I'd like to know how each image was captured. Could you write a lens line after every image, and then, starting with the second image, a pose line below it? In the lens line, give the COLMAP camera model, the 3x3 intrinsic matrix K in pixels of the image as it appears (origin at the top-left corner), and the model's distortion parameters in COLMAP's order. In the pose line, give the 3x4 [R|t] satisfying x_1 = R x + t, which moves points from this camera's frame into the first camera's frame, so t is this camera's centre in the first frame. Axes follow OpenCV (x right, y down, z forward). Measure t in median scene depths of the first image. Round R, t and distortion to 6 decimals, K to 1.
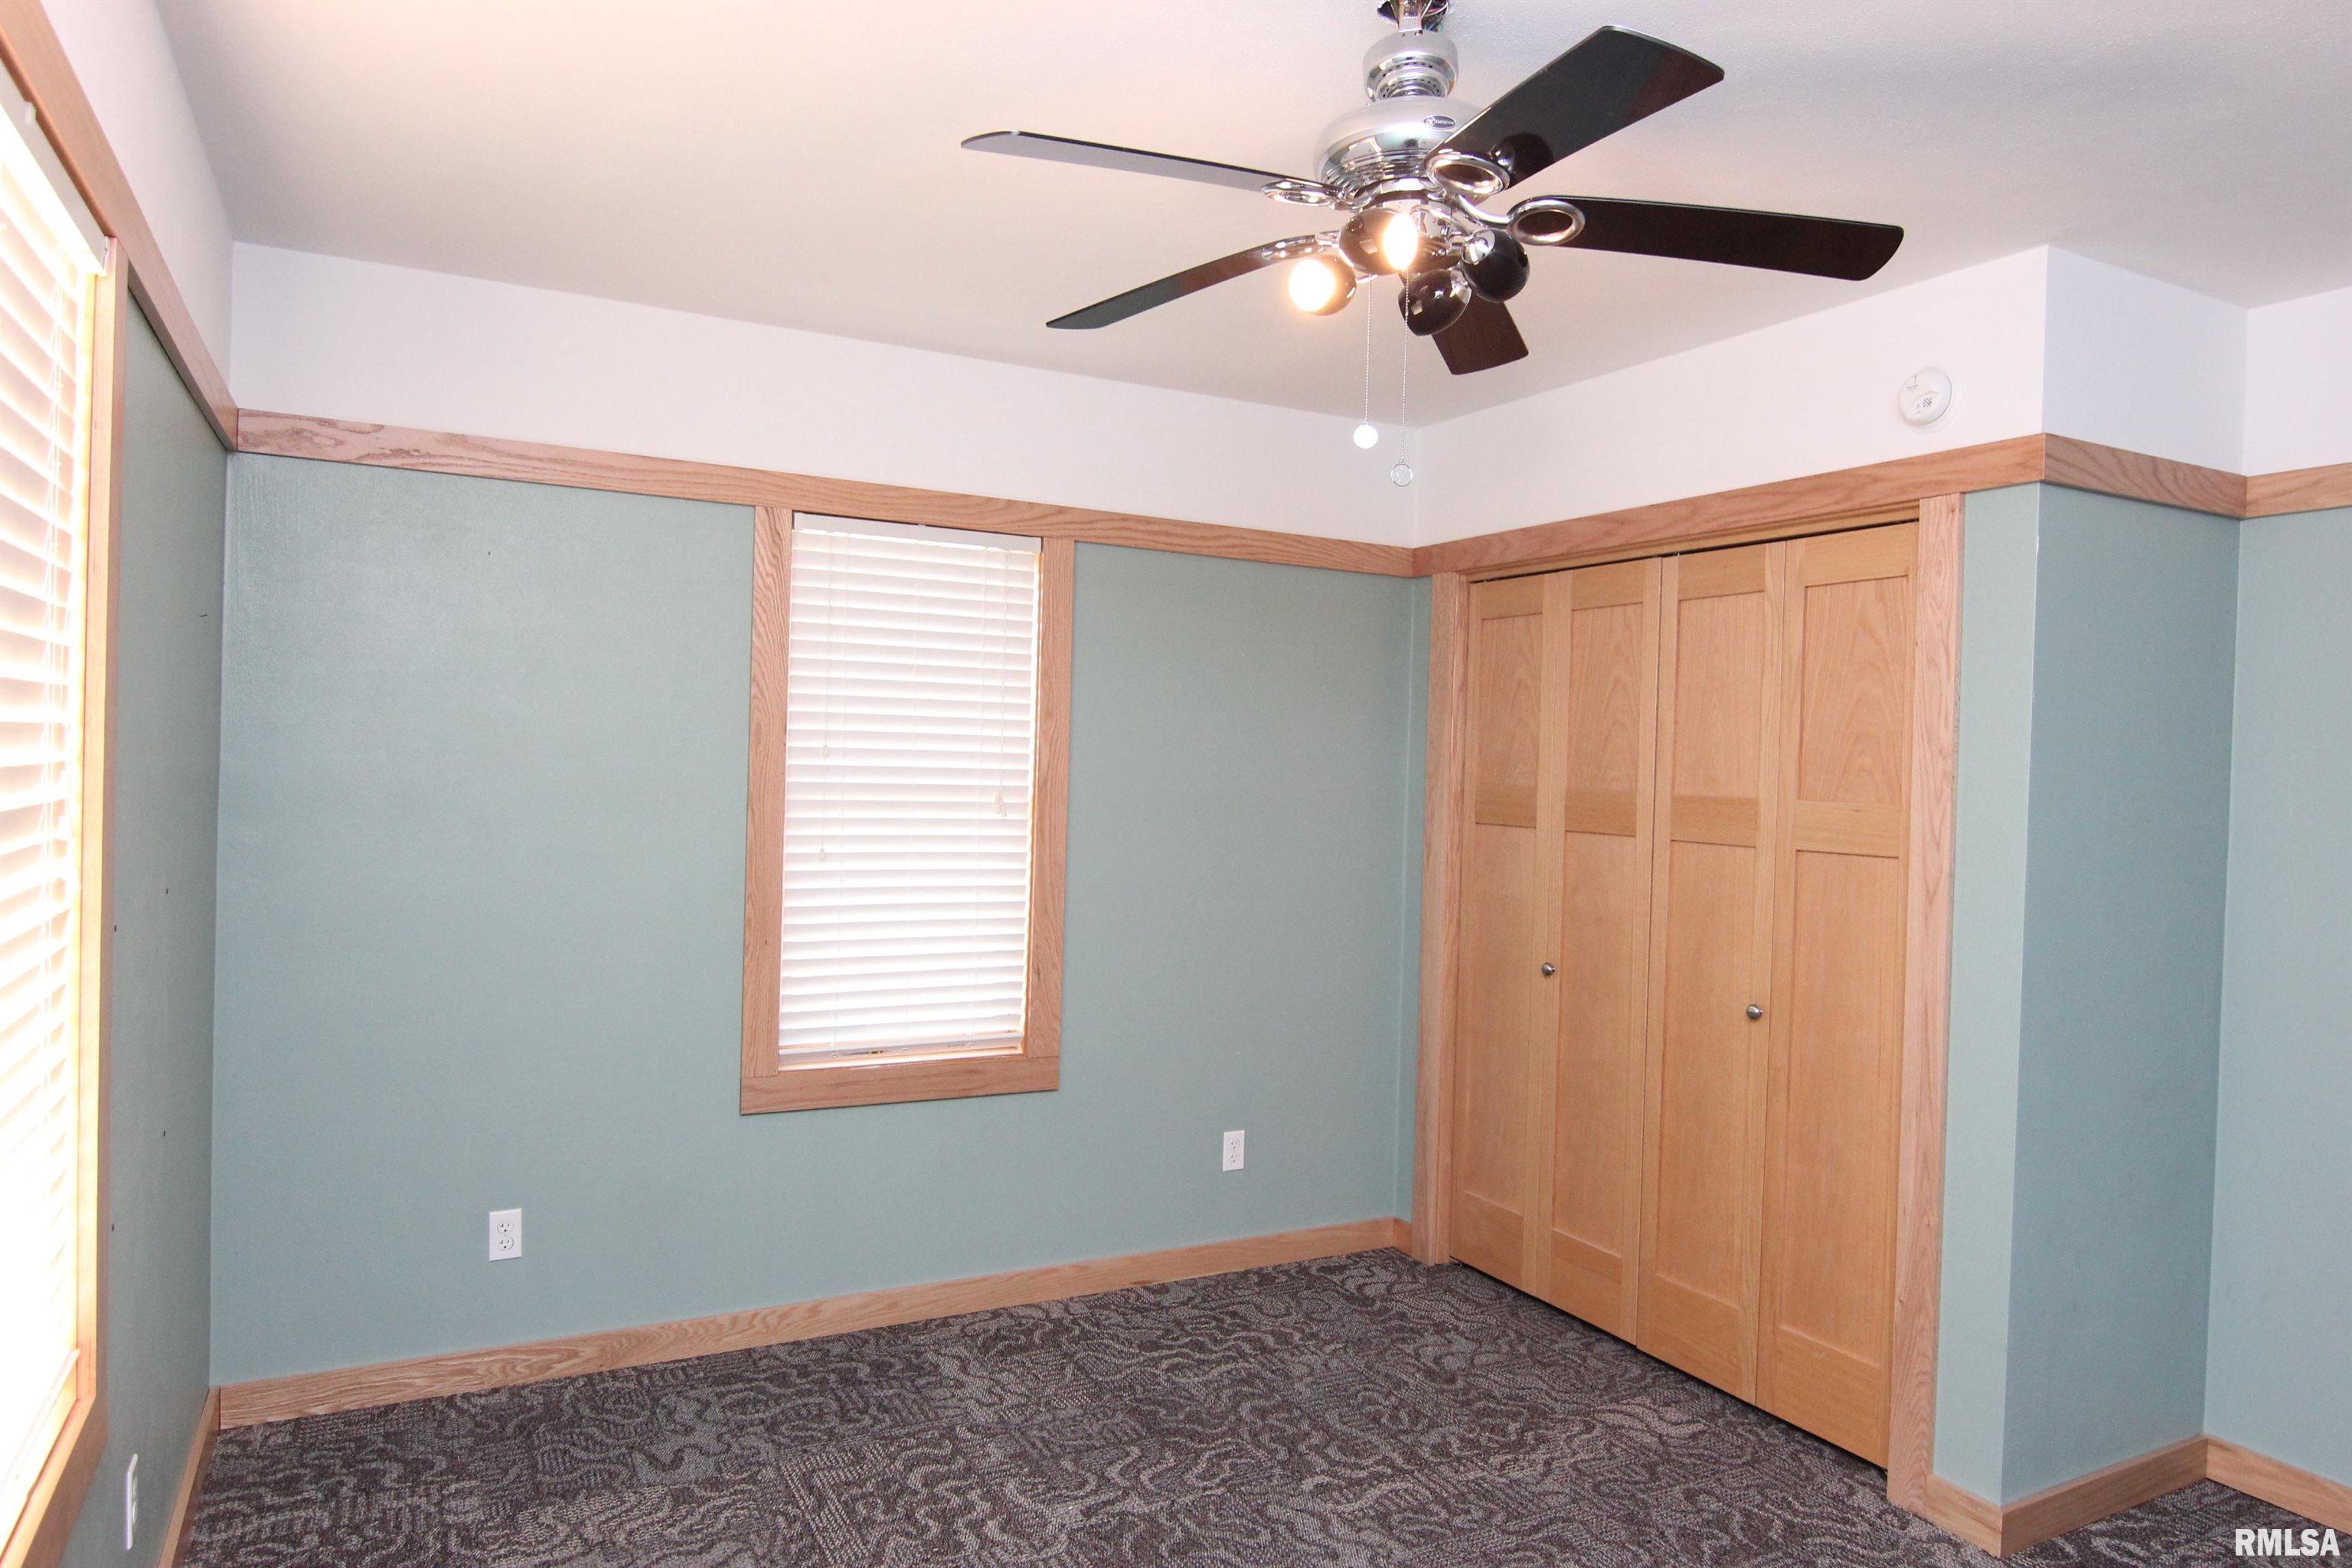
lens RADIAL K [[1524.5, 0, 1186.7], [0, 1524.5, 775.4], [0, 0, 1]] dist [0.003401, -0.020352]
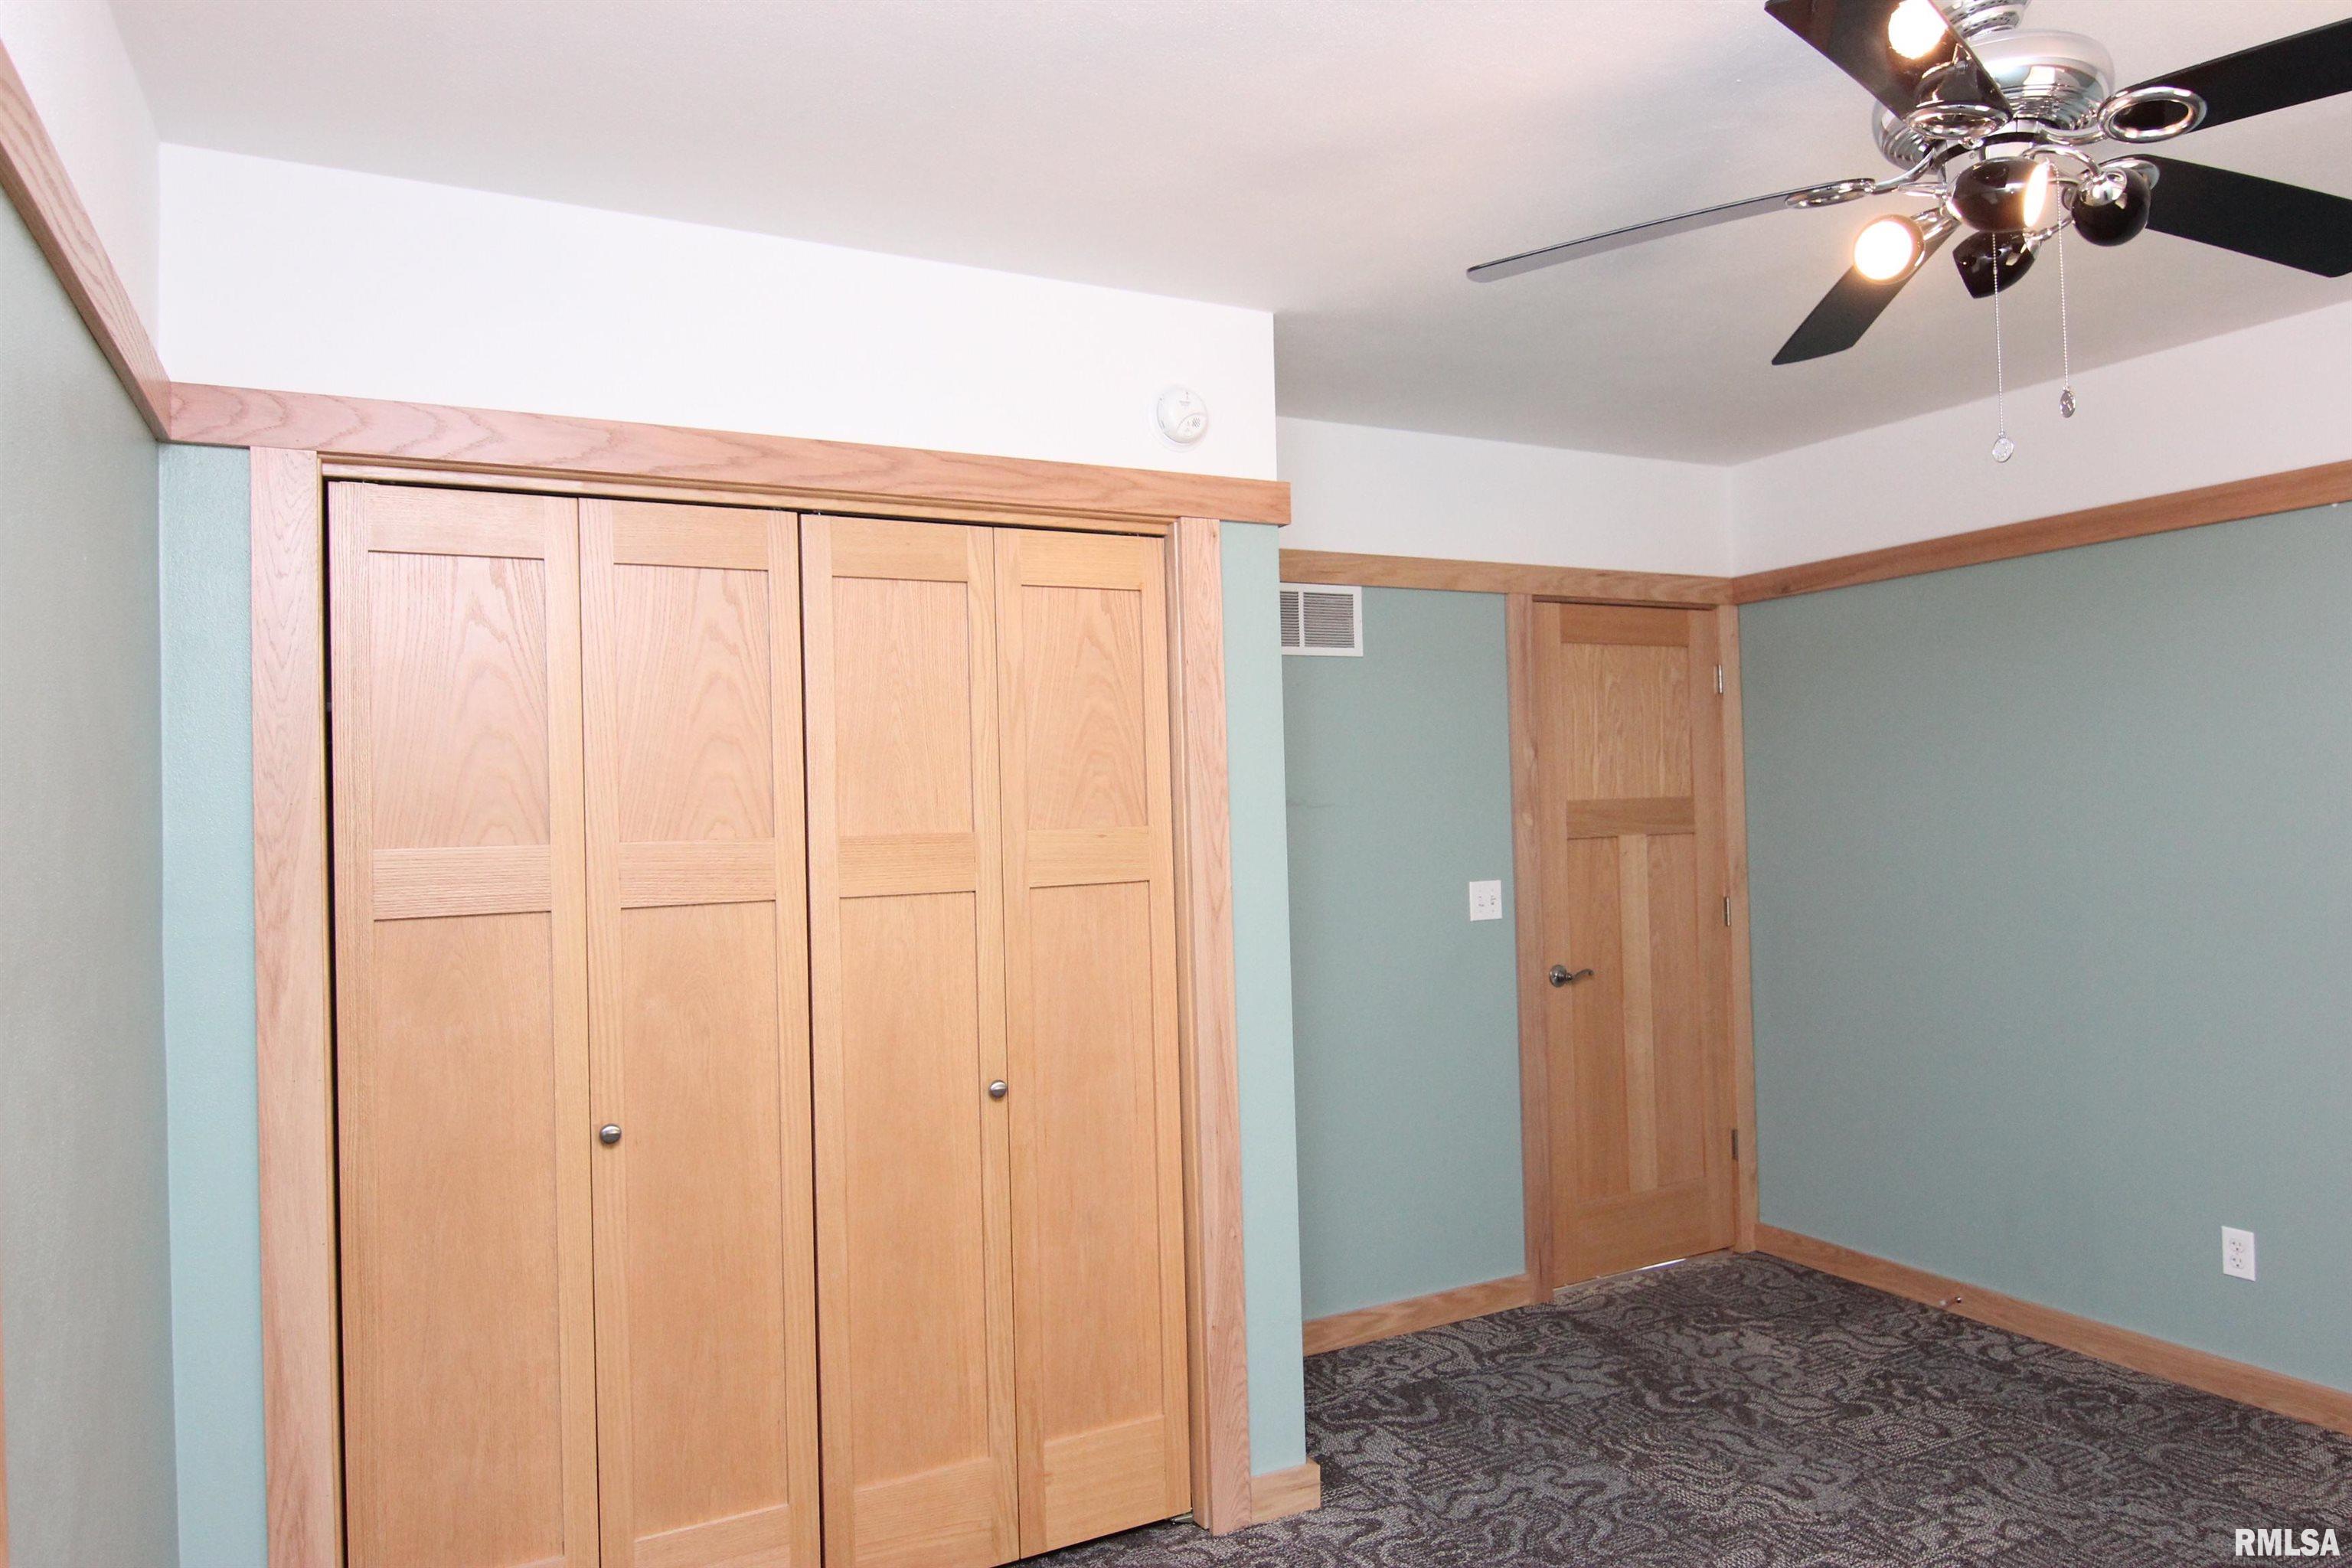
lens RADIAL K [[1484.3, 0, 1176.0], [0, 1484.3, 784.0], [0, 0, 1]] dist [0.030412, -0.001439]
pose [[-0.006464, -0.021249, 0.999753, -0.479185], [0.036530, 0.999102, 0.021471, -0.027397], [-0.999312, 0.036660, -0.005682, 0.990436]]
